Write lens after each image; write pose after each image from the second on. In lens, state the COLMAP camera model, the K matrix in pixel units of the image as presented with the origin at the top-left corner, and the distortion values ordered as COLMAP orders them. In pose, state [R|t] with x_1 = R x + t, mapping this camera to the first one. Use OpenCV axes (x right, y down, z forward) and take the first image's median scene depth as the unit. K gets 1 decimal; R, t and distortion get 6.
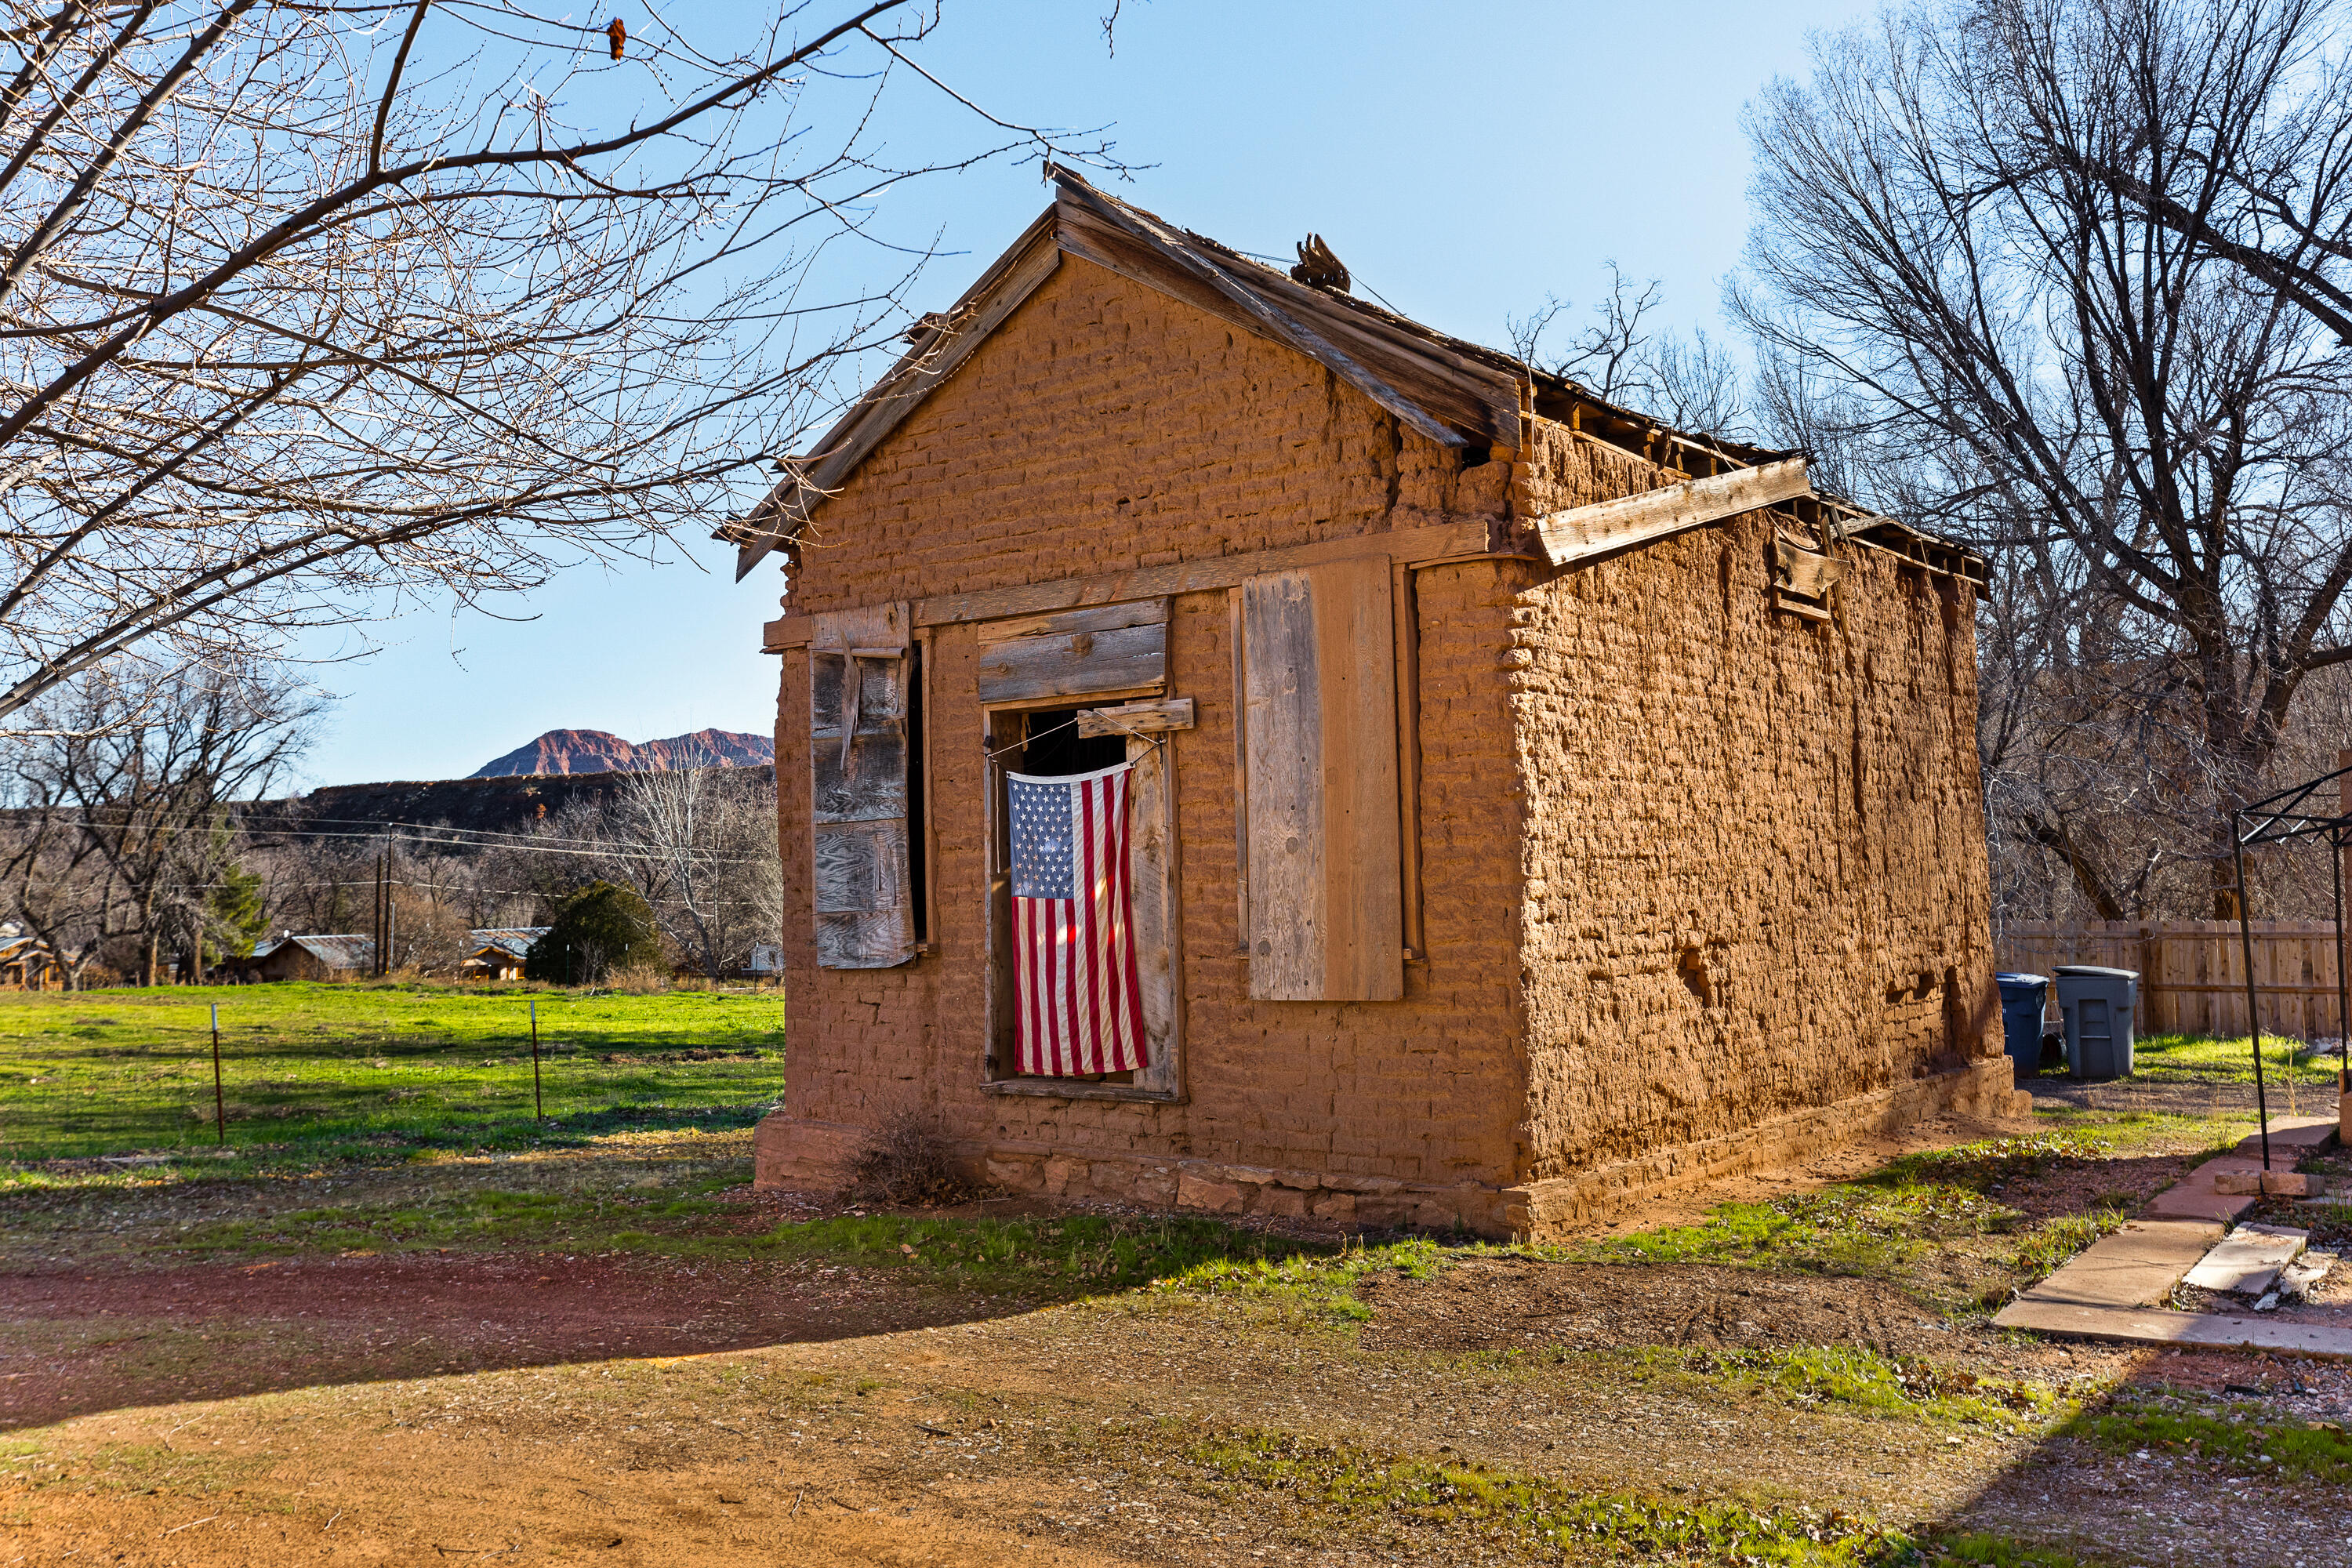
lens RADIAL K [[1949.9, 0, 1175.0], [0, 1949.9, 784.9], [0, 0, 1]] dist [0.018585, 0.004583]
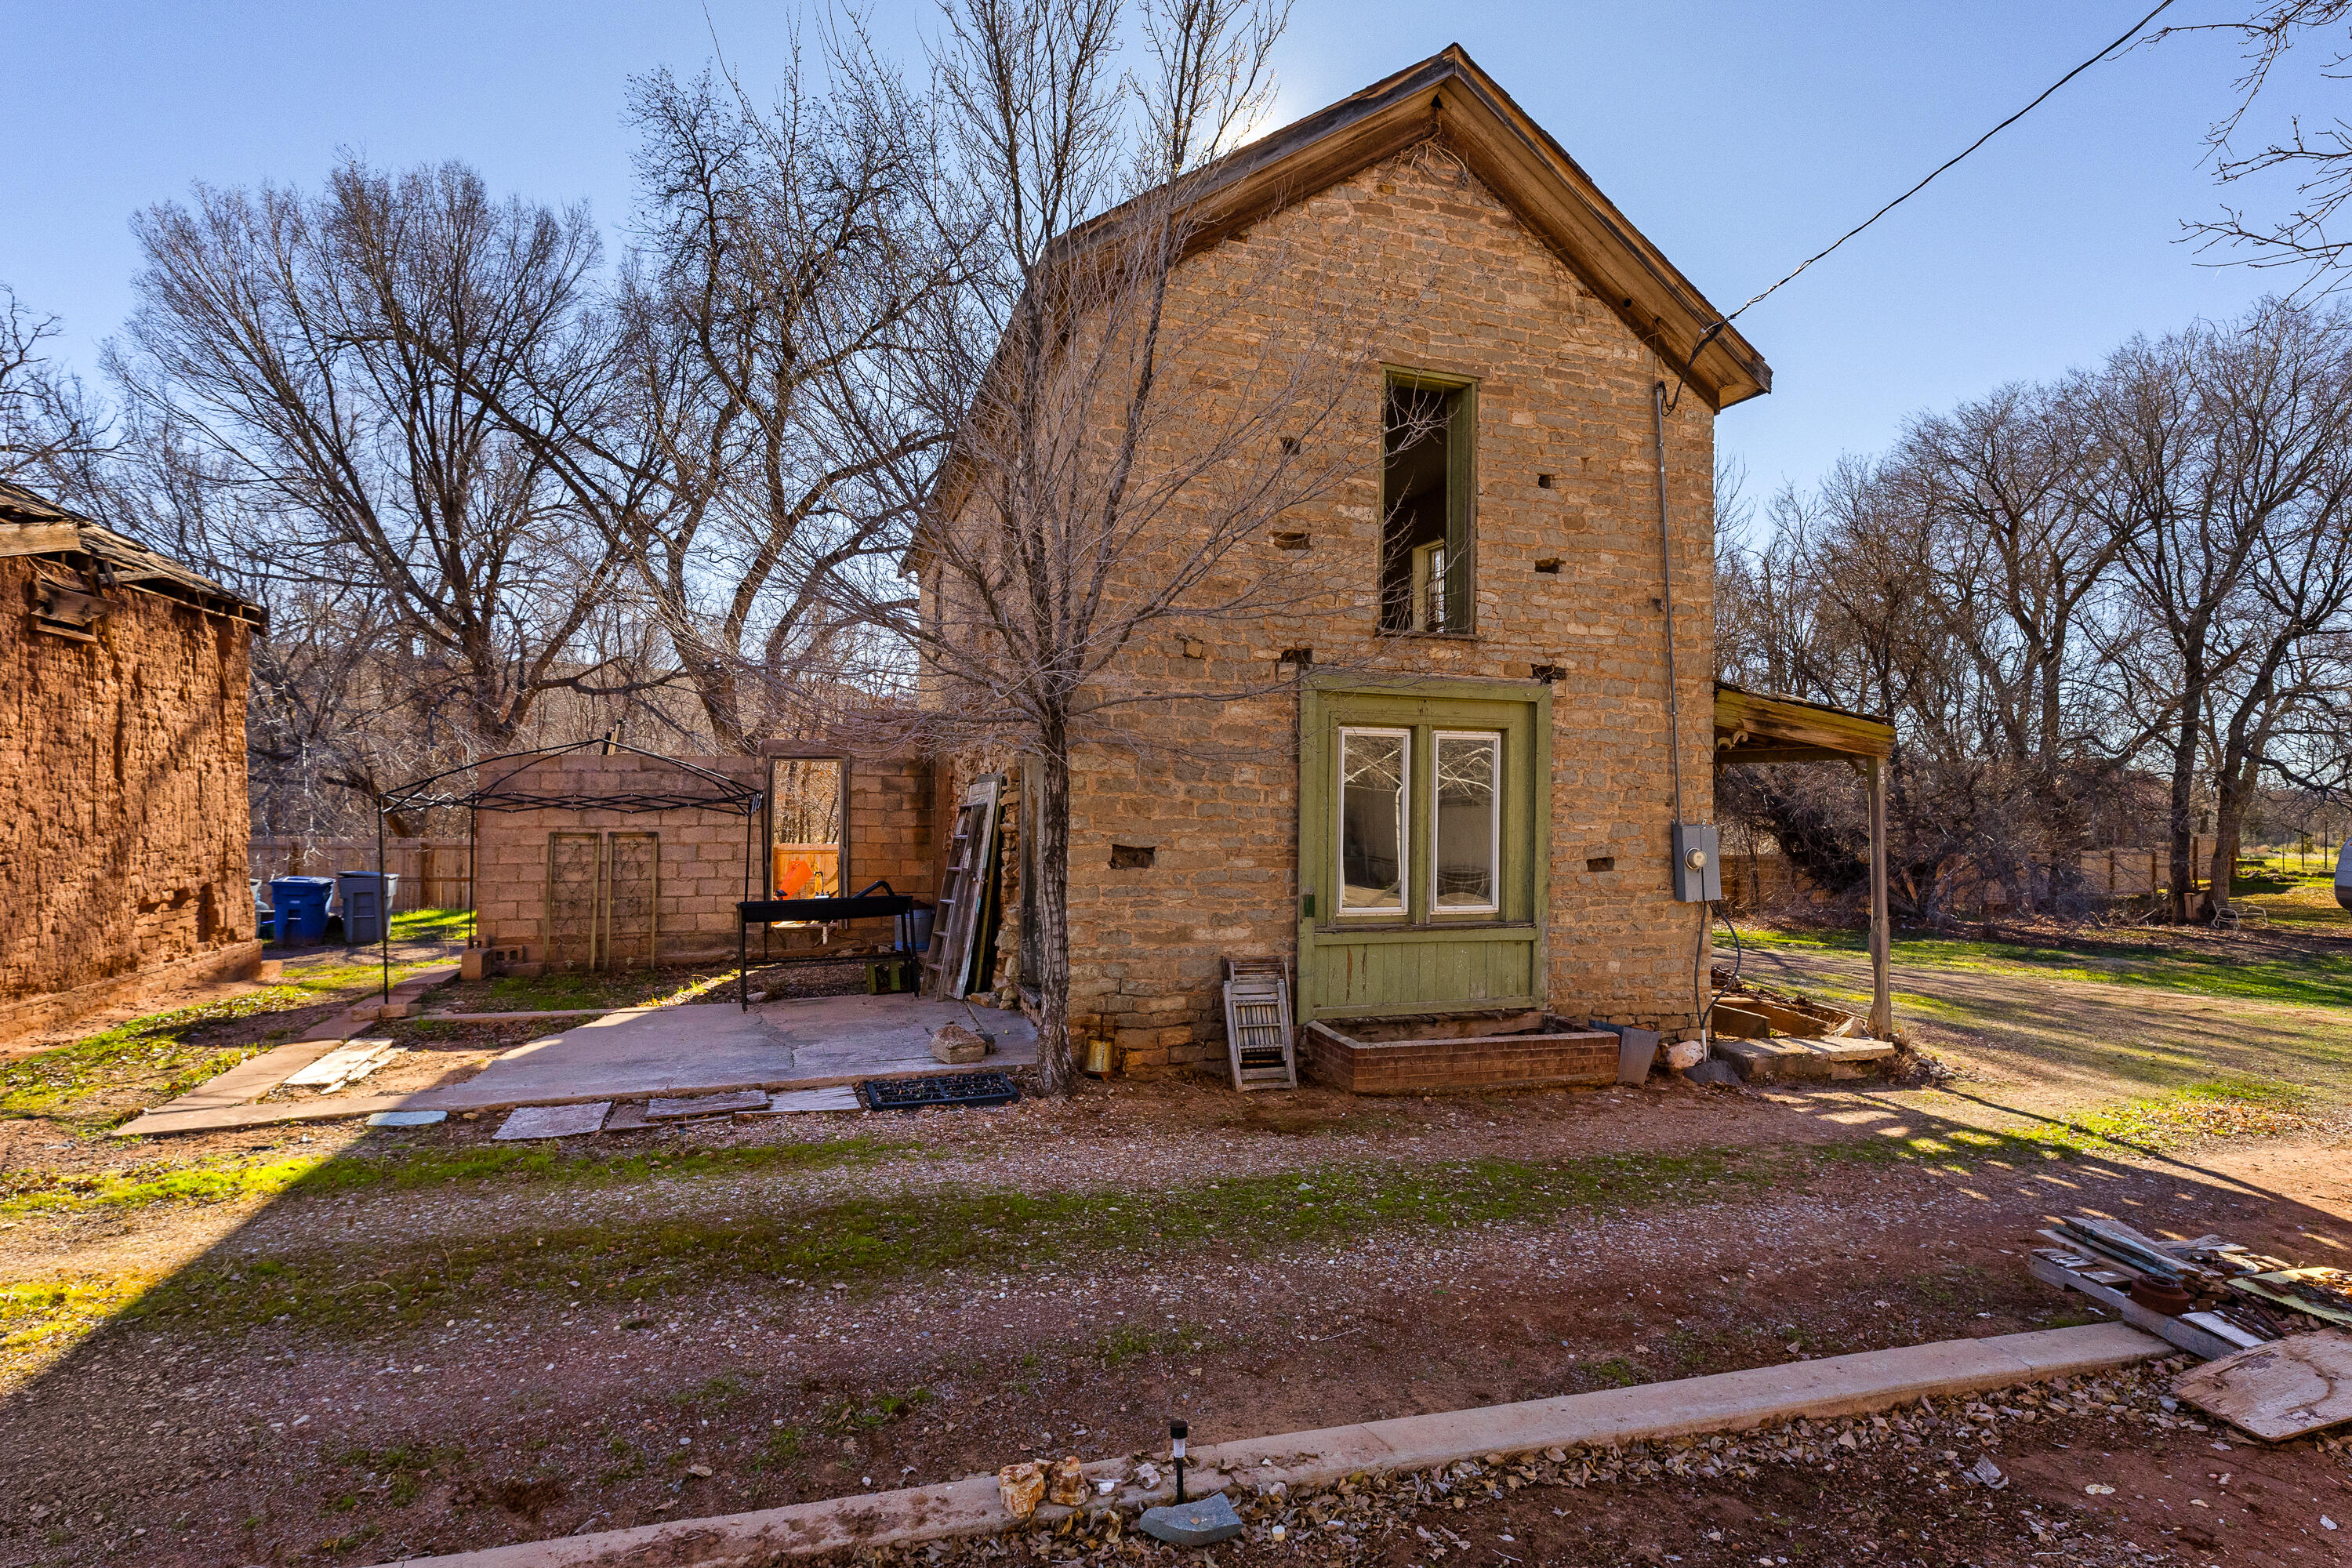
lens RADIAL K [[1192.3, 0, 1177.6], [0, 1192.3, 786.9], [0, 0, 1]] dist [-0.004336, 0.000010]
pose [[0.535913, 0.038934, 0.843375, 0.035735], [-0.064875, 0.997882, -0.004842, -0.025356], [-0.841777, -0.052119, 0.537304, -0.100965]]
